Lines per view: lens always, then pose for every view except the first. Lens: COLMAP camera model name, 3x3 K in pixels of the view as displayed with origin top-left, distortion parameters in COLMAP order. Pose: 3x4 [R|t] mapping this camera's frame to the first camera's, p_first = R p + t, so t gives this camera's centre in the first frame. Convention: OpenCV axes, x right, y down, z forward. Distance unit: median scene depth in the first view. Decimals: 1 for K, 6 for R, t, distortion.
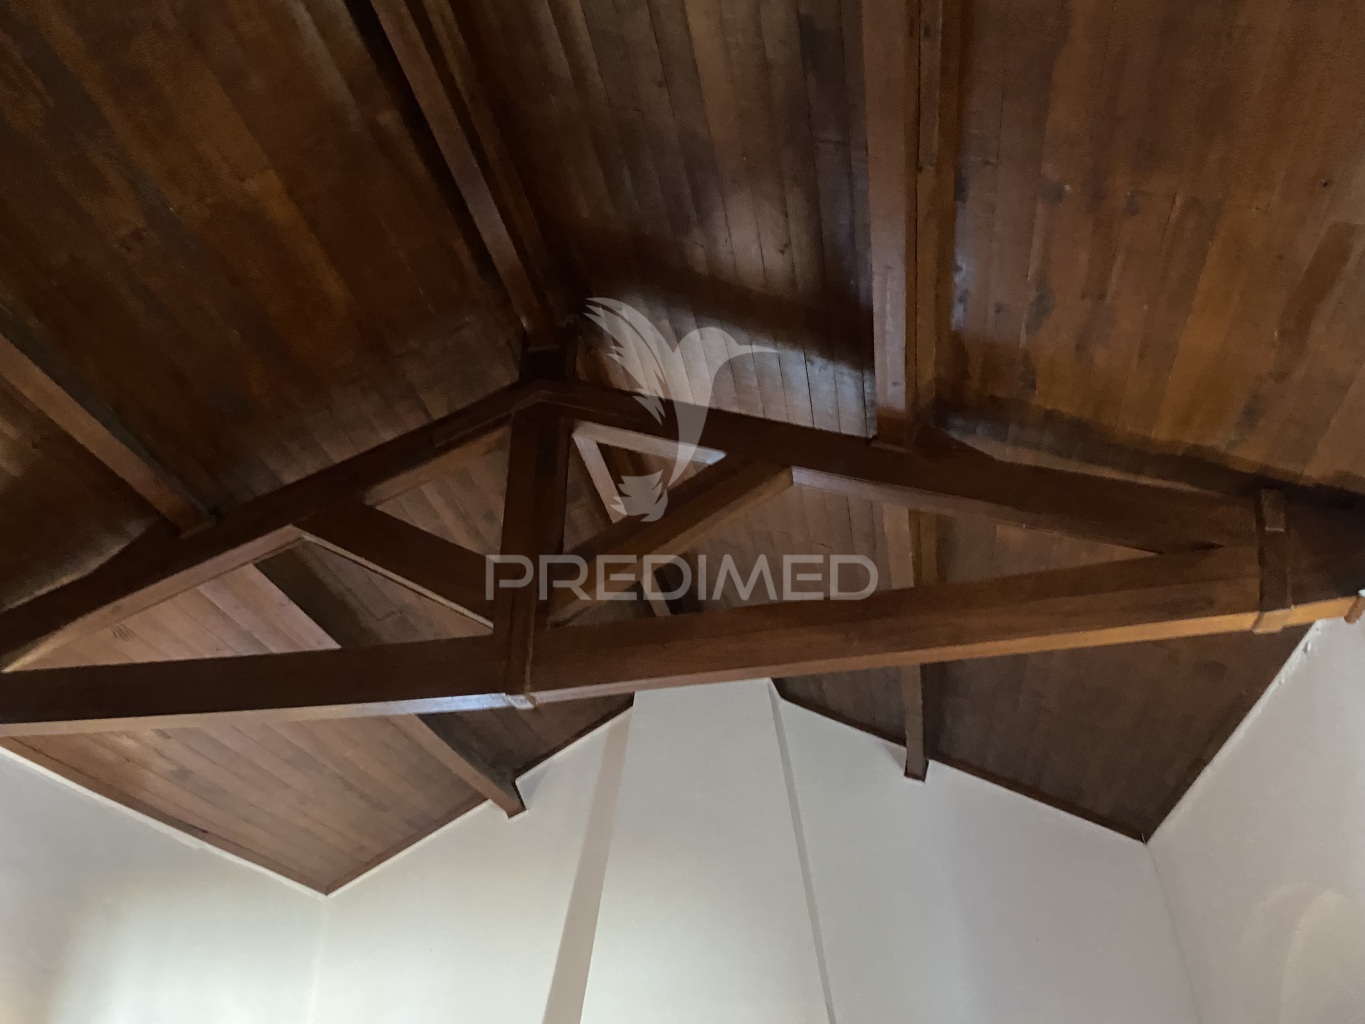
lens RADIAL K [[1038.4, 0, 676.2], [0, 1038.4, 507.9], [0, 0, 1]] dist [0.012387, -0.007864]
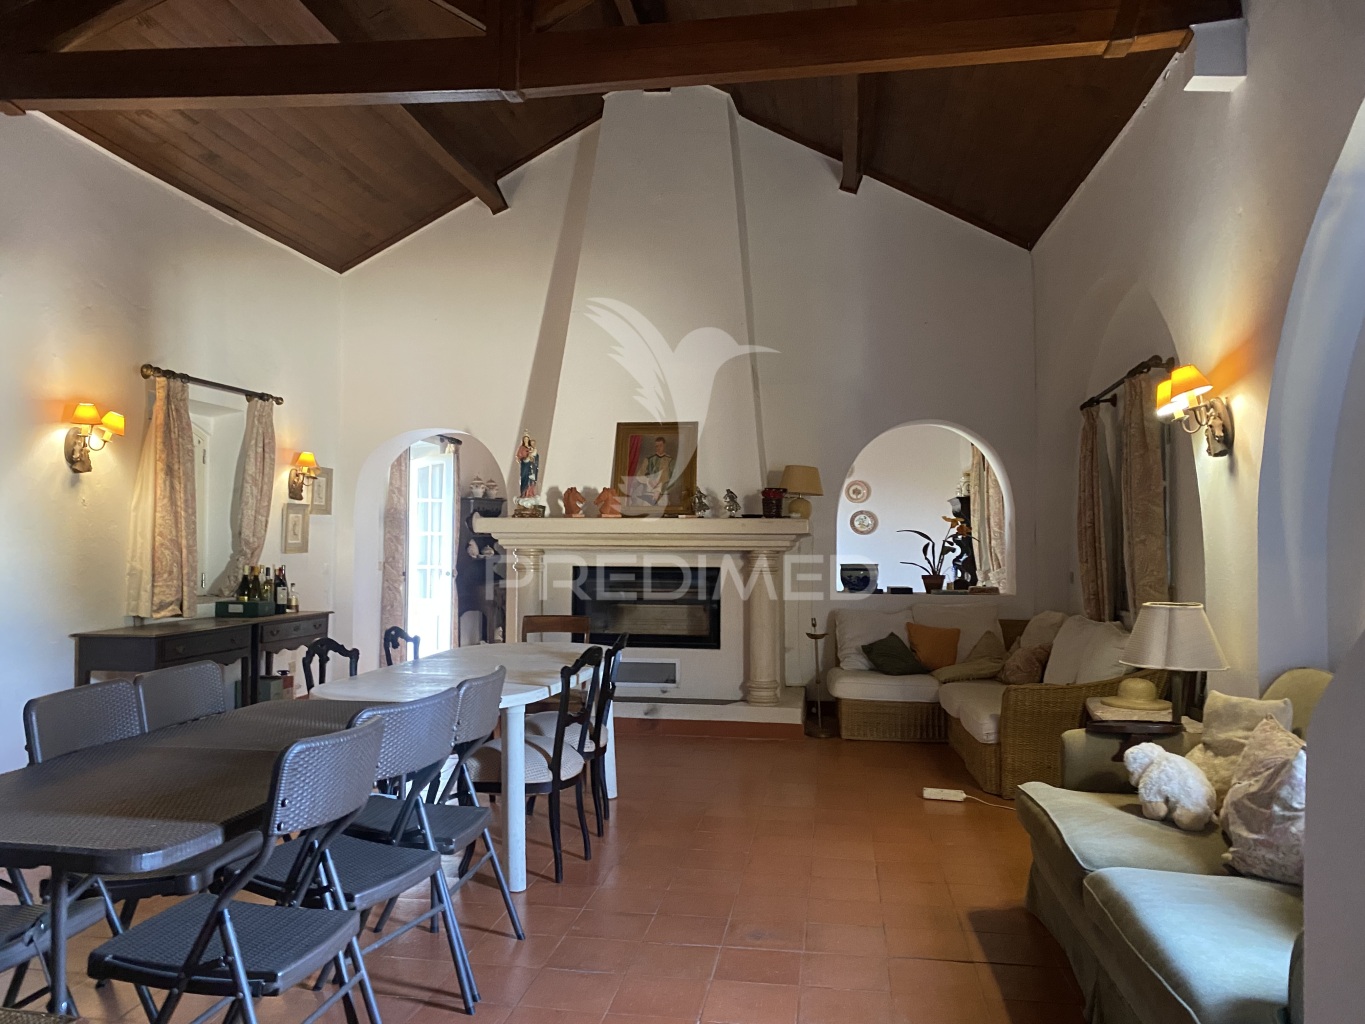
lens RADIAL K [[1038.4, 0, 676.2], [0, 1038.4, 507.9], [0, 0, 1]] dist [0.012387, -0.007864]
pose [[0.998891, 0.025898, 0.039331, 0.003599], [-0.042312, 0.860199, 0.508200, -0.015310], [-0.020671, -0.509300, 0.860341, -0.172410]]
